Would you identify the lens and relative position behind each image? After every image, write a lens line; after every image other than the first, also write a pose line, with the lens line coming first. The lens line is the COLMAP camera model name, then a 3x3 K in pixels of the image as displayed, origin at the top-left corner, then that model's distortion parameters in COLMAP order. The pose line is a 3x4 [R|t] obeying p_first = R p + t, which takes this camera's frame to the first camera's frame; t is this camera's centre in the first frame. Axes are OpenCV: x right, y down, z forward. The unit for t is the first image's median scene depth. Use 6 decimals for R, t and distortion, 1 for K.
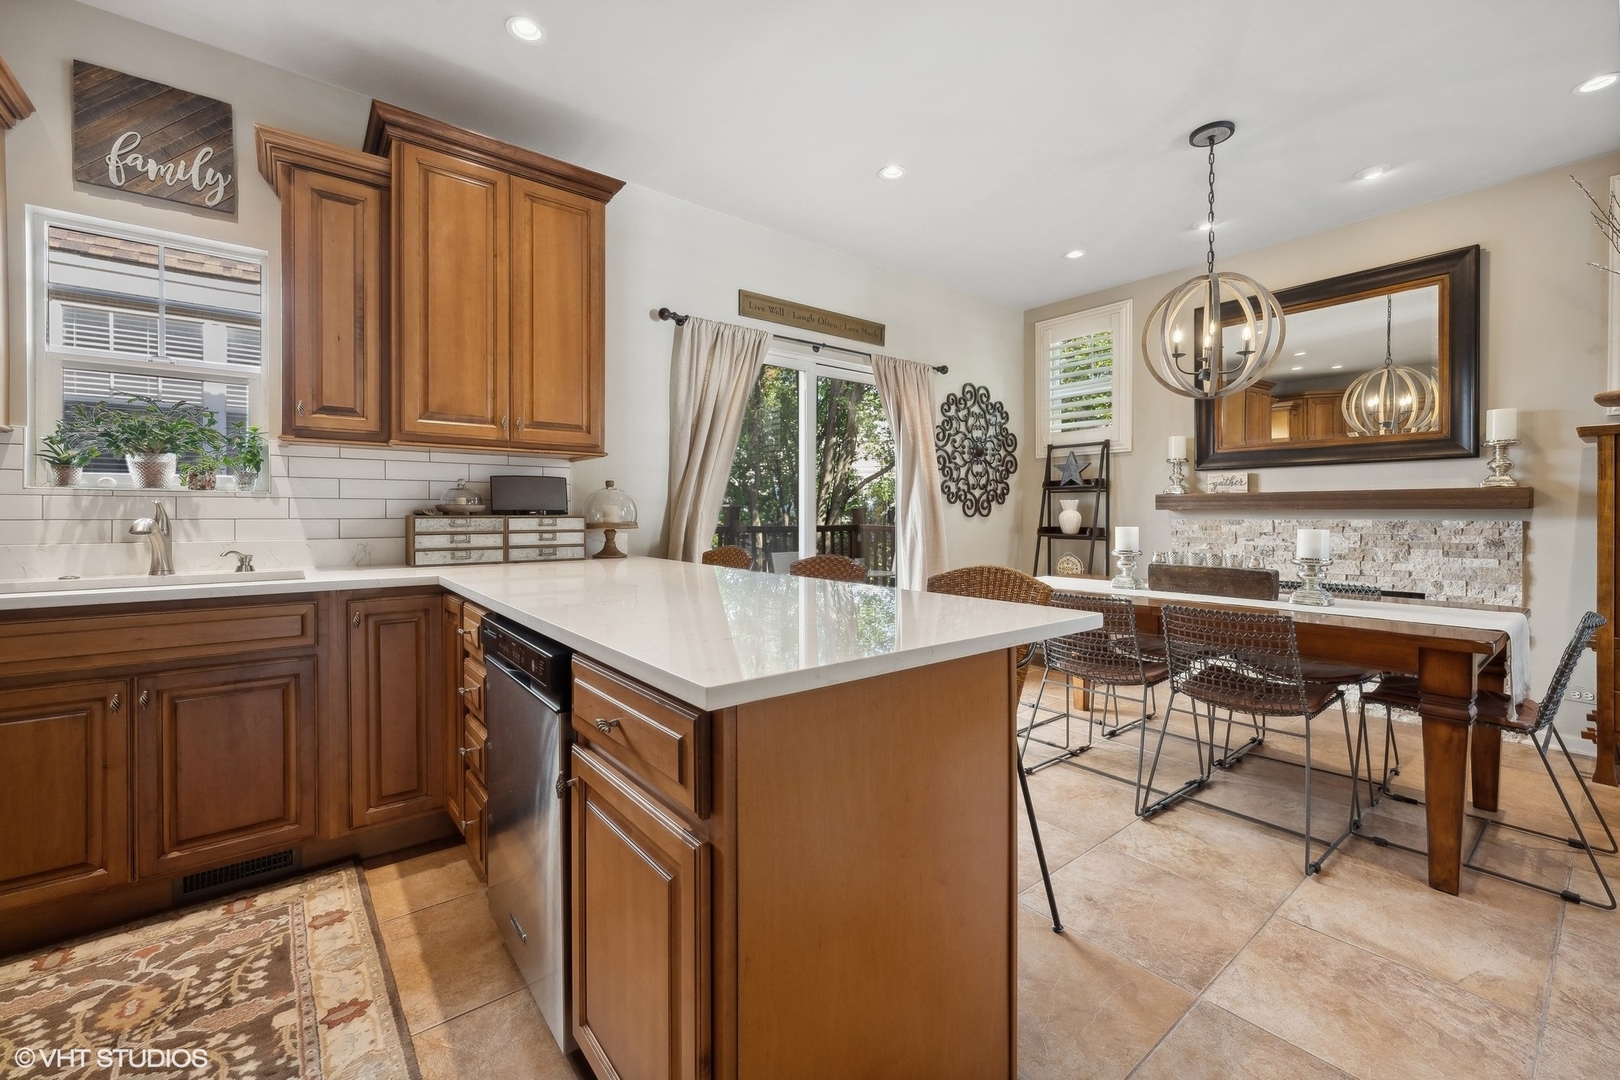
lens RADIAL K [[652.9, 0, 820.2], [0, 652.9, 513.5], [0, 0, 1]] dist [-0.001109, -0.000151]
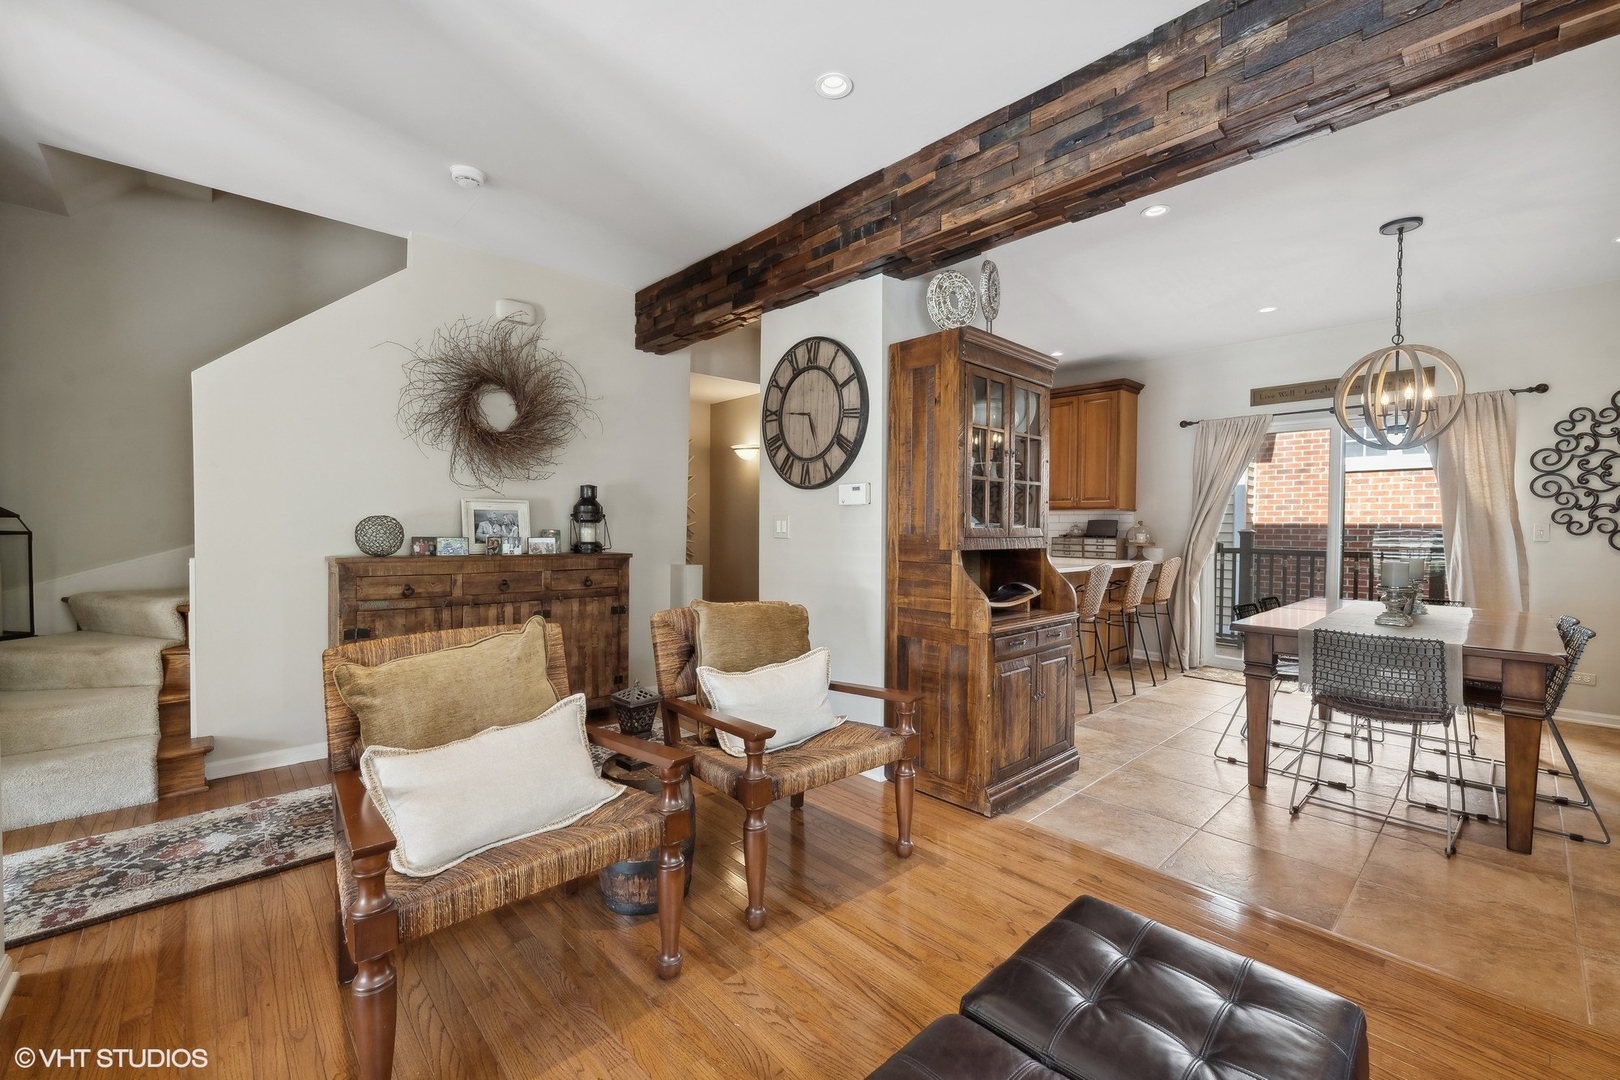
lens RADIAL K [[657.0, 0, 823.8], [0, 657.0, 539.7], [0, 0, 1]] dist [-0.001516, -0.000116]
pose [[0.099297, 0.023027, -0.994791, 1.181928], [-0.011690, 0.999690, 0.021974, -0.020266], [0.994989, 0.009448, 0.099535, -0.106902]]
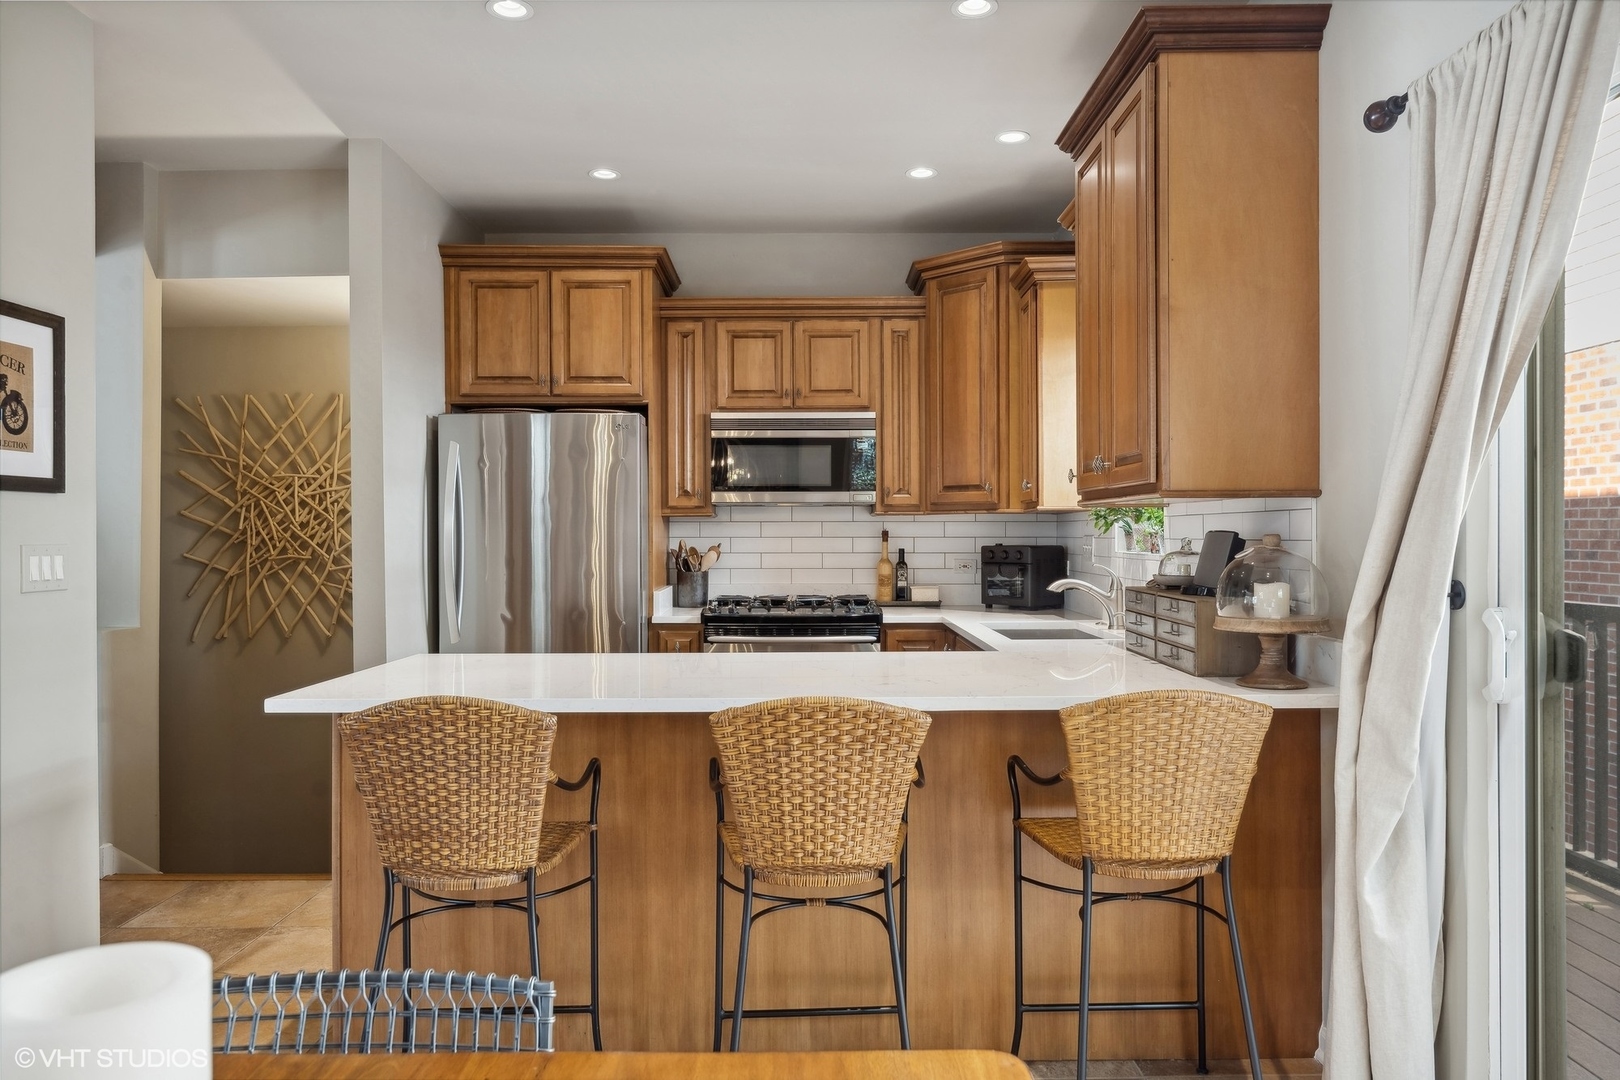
lens RADIAL K [[1060.1, 0, 810.0], [0, 1060.1, 540.0], [0, 0, 1]] dist [-0.000035, 0.000577]
pose [[-0.608483, 0.003849, -0.793558, 0.420421], [0.001008, 0.999991, 0.004077, -0.038258], [0.793566, 0.001681, -0.608481, 0.929666]]
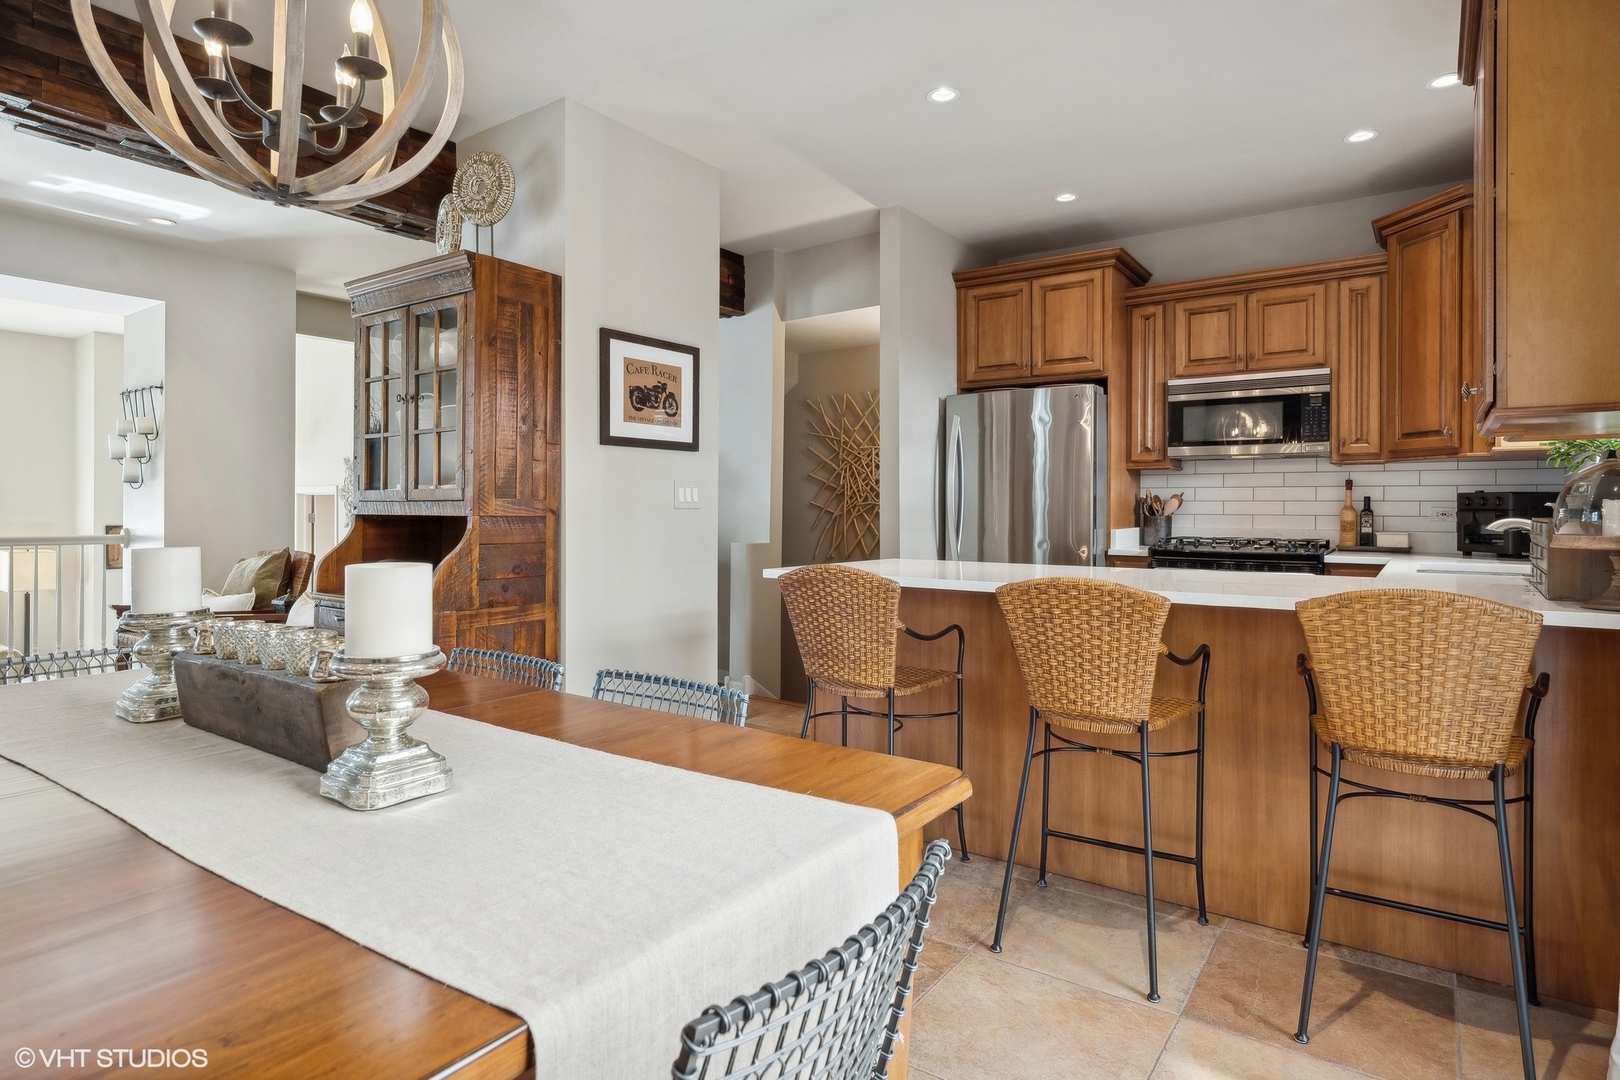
lens RADIAL K [[866.7, 0, 816.7], [0, 866.7, 508.9], [0, 0, 1]] dist [0.000370, -0.000654]
pose [[-0.954161, -0.004060, -0.299268, 0.326824], [-0.004752, 0.999987, 0.001585, -0.003934], [0.299258, 0.002934, -0.954168, 1.083865]]
